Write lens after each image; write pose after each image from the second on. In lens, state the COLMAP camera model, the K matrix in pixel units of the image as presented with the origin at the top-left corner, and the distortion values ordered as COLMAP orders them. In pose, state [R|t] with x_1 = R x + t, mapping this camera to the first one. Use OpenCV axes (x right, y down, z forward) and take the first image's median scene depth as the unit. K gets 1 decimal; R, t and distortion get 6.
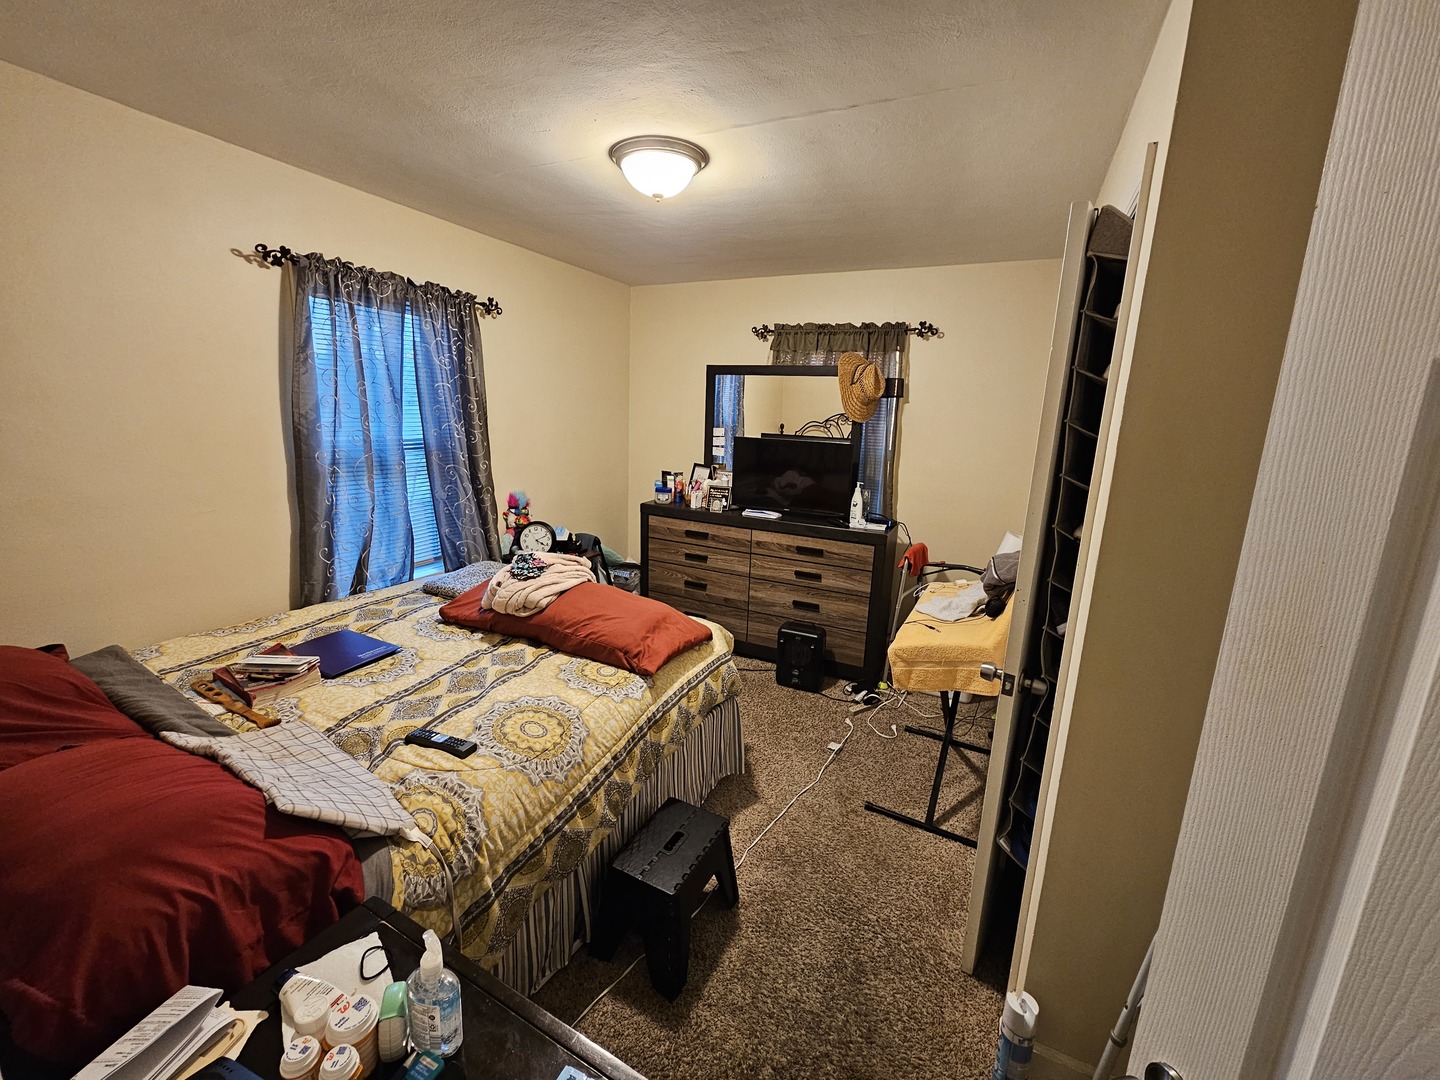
lens RADIAL K [[588.7, 0, 713.1], [0, 588.7, 534.2], [0, 0, 1]] dist [-0.004686, 0.001636]
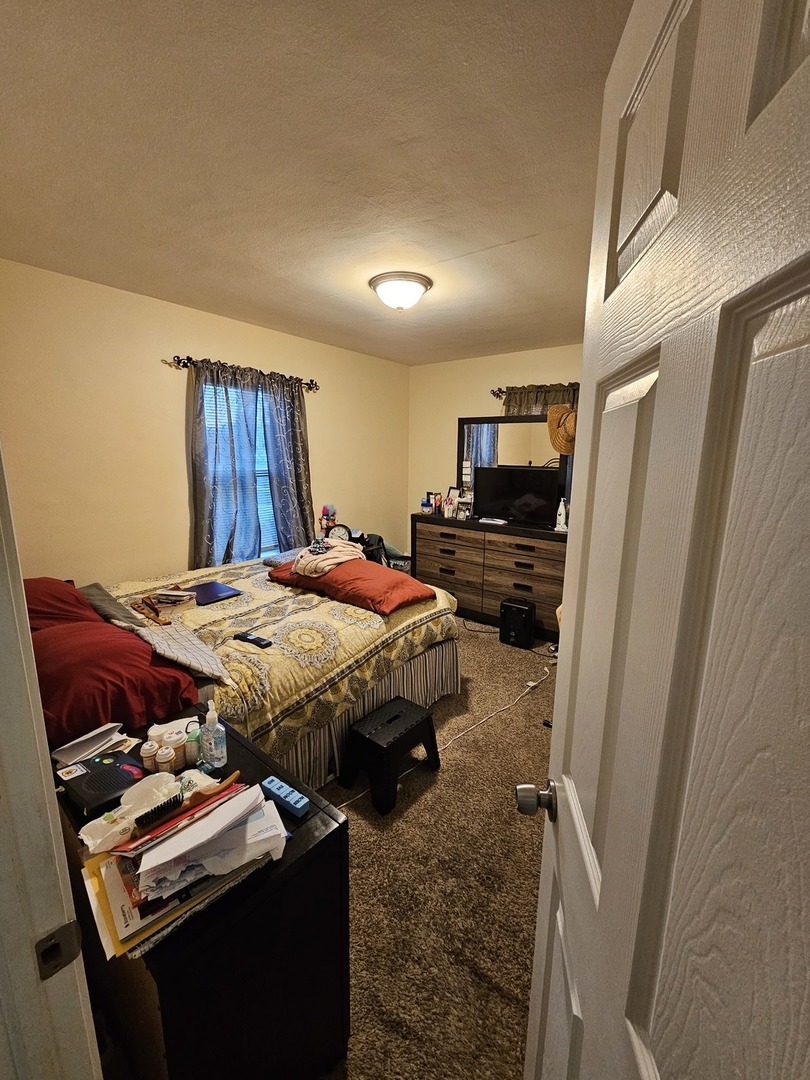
lens RADIAL K [[441.5, 0, 412.7], [0, 441.5, 540.8], [0, 0, 1]] dist [-0.004686, 0.001636]
pose [[0.980390, 0.016303, -0.196389, 0.171234], [-0.019914, 0.999667, -0.016425, 0.055900], [0.196056, 0.020013, 0.980388, -0.121798]]
